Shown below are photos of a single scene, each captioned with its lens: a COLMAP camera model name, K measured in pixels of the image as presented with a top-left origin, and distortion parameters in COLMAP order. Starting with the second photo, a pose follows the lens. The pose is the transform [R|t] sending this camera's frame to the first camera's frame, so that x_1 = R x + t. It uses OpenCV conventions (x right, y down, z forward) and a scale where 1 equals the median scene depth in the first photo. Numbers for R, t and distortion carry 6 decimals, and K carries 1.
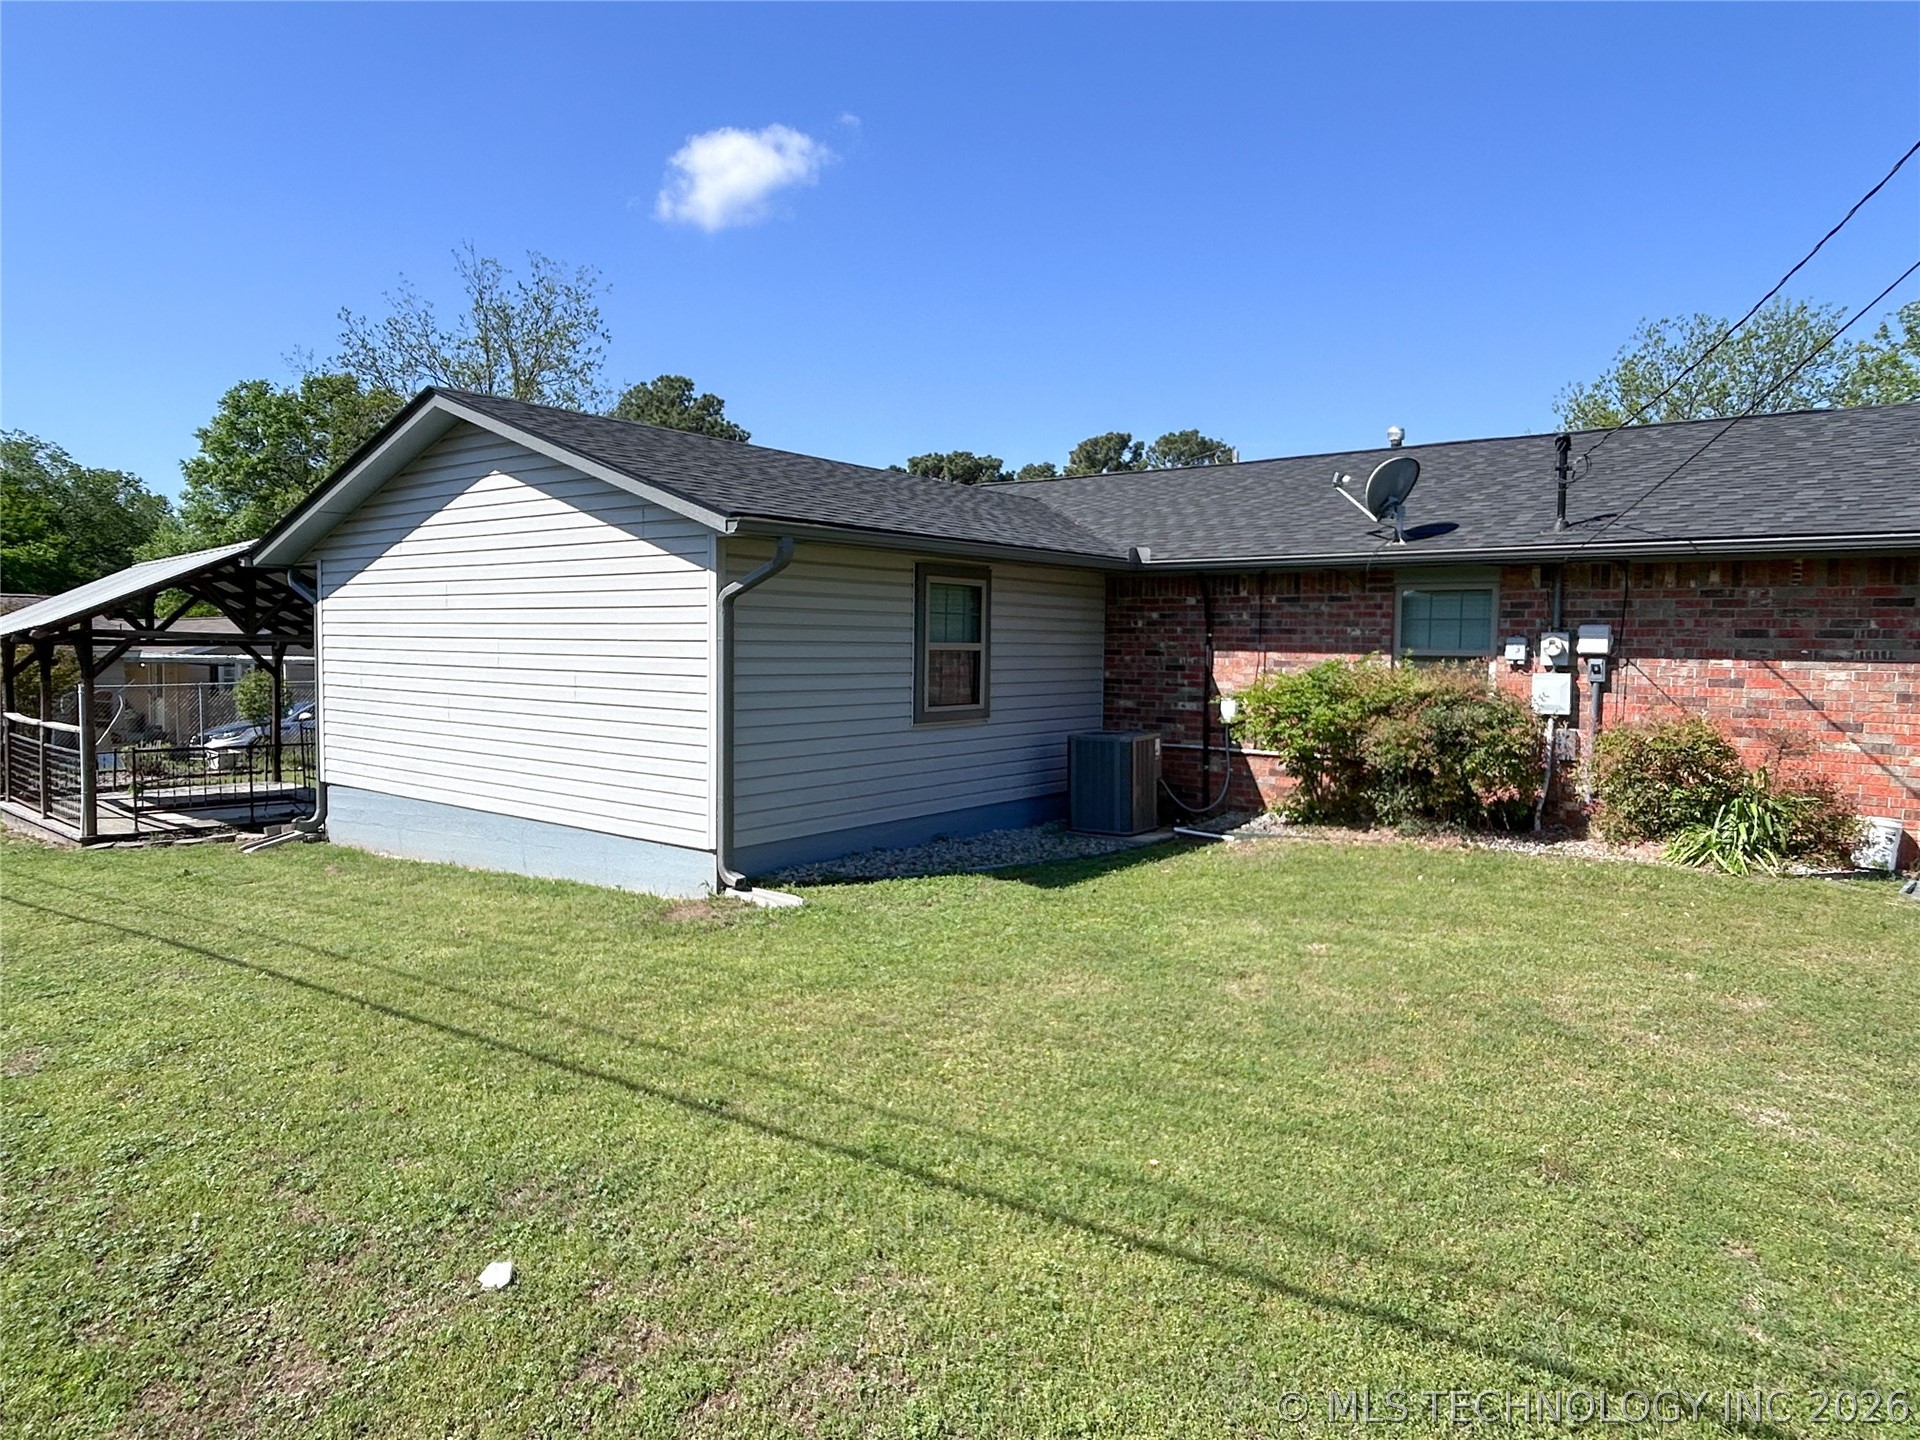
lens RADIAL K [[1199.1, 0, 952.3], [0, 1199.1, 722.8], [0, 0, 1]] dist [-0.018274, 0.015376]
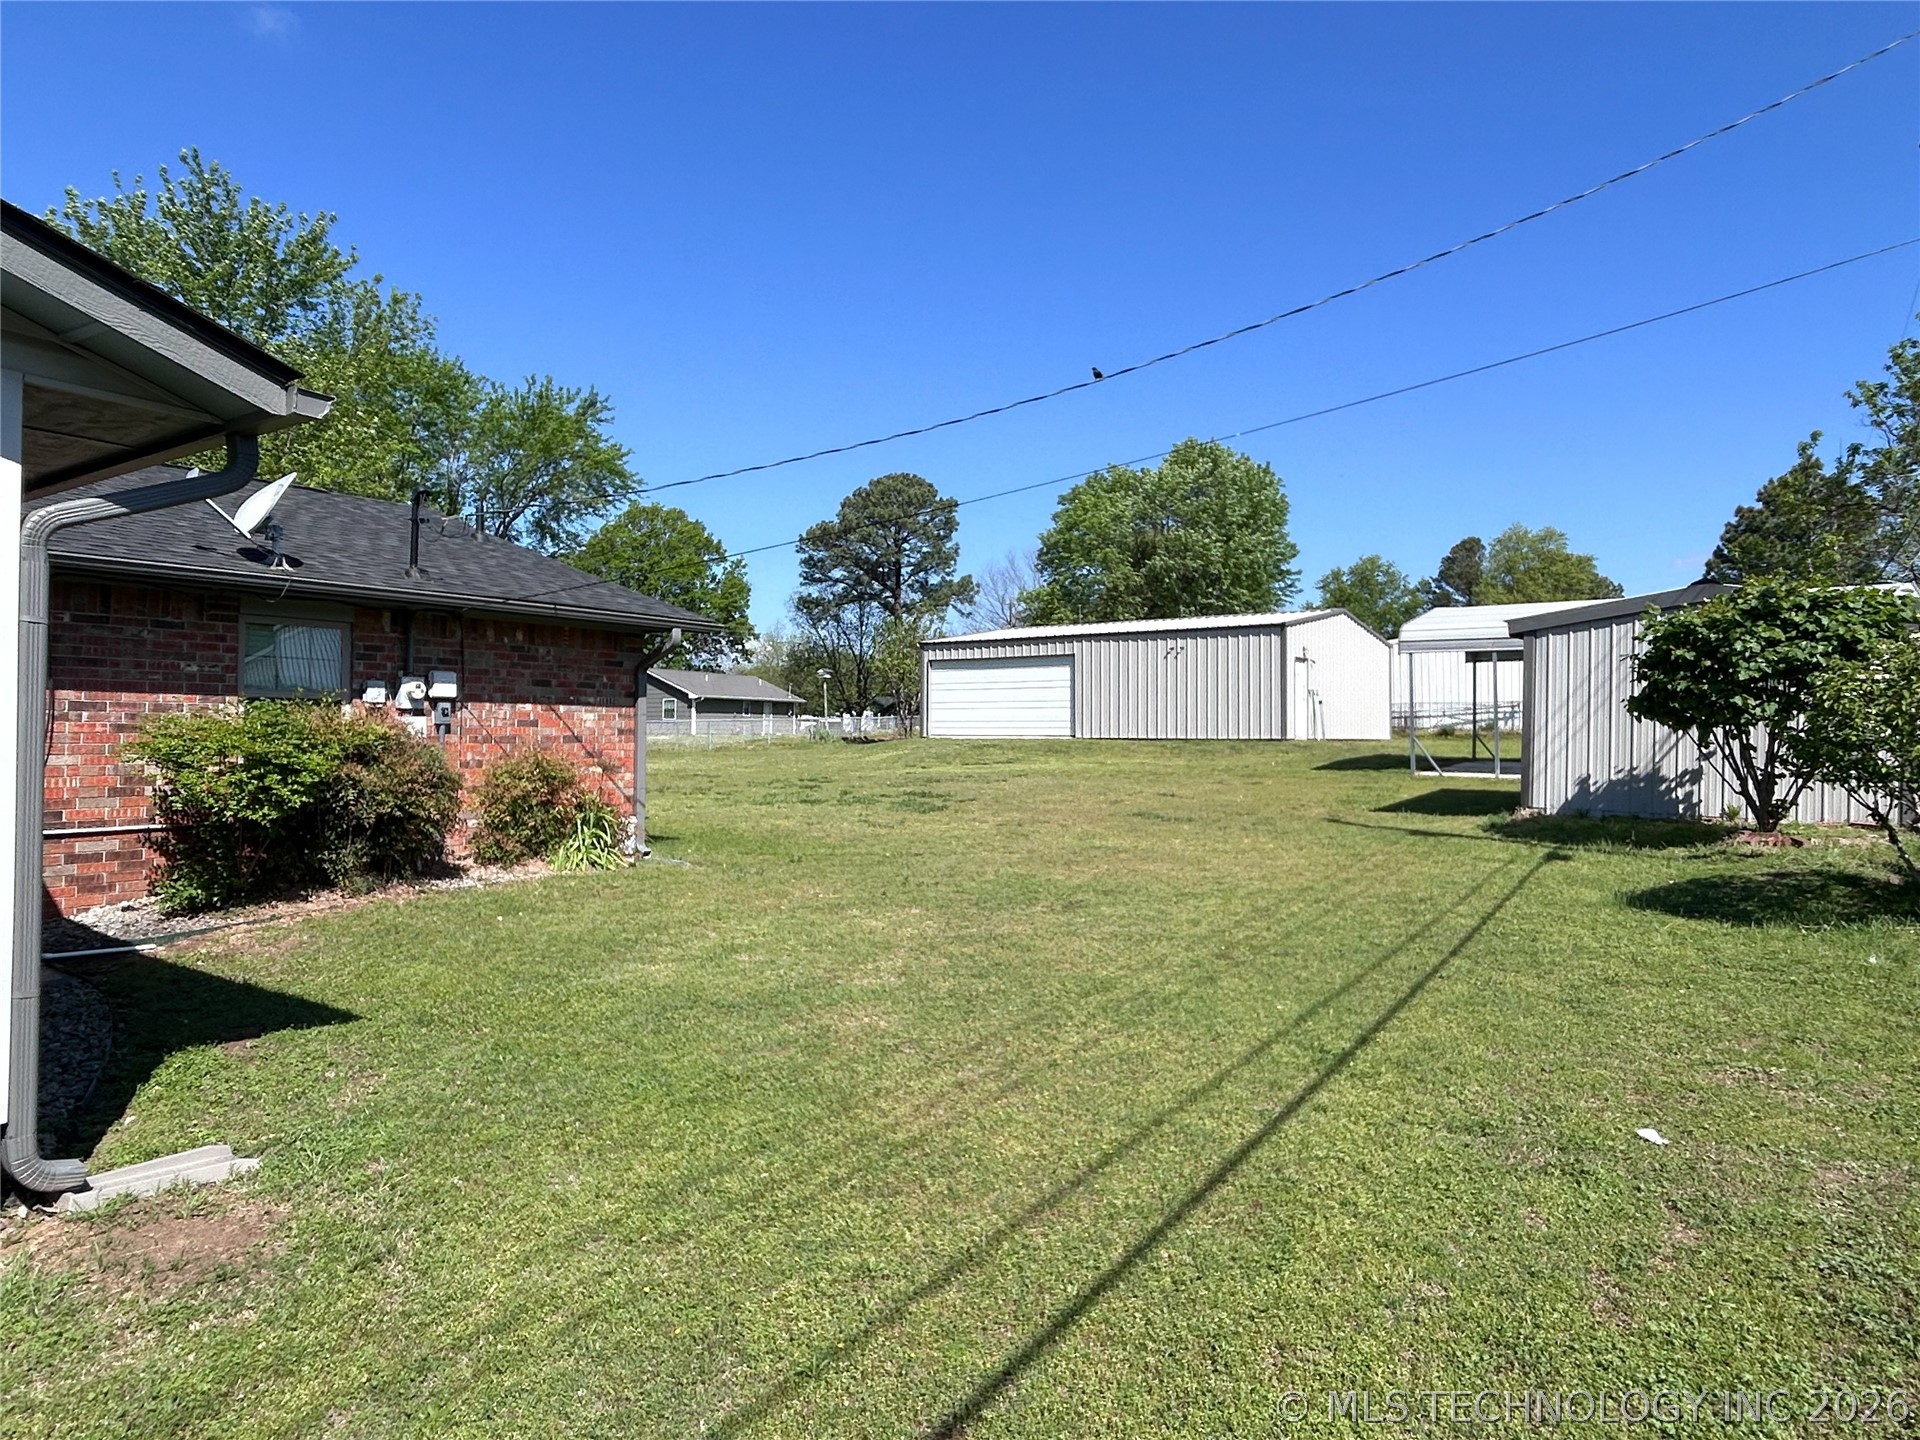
lens RADIAL K [[1199.1, 0, 952.2], [0, 1199.1, 719.7], [0, 0, 1]] dist [-0.018274, 0.015376]
pose [[-0.059421, -0.003787, 0.998226, -0.564126], [0.054149, 0.998508, 0.007011, -0.020897], [-0.996763, 0.054470, -0.059127, 0.607745]]
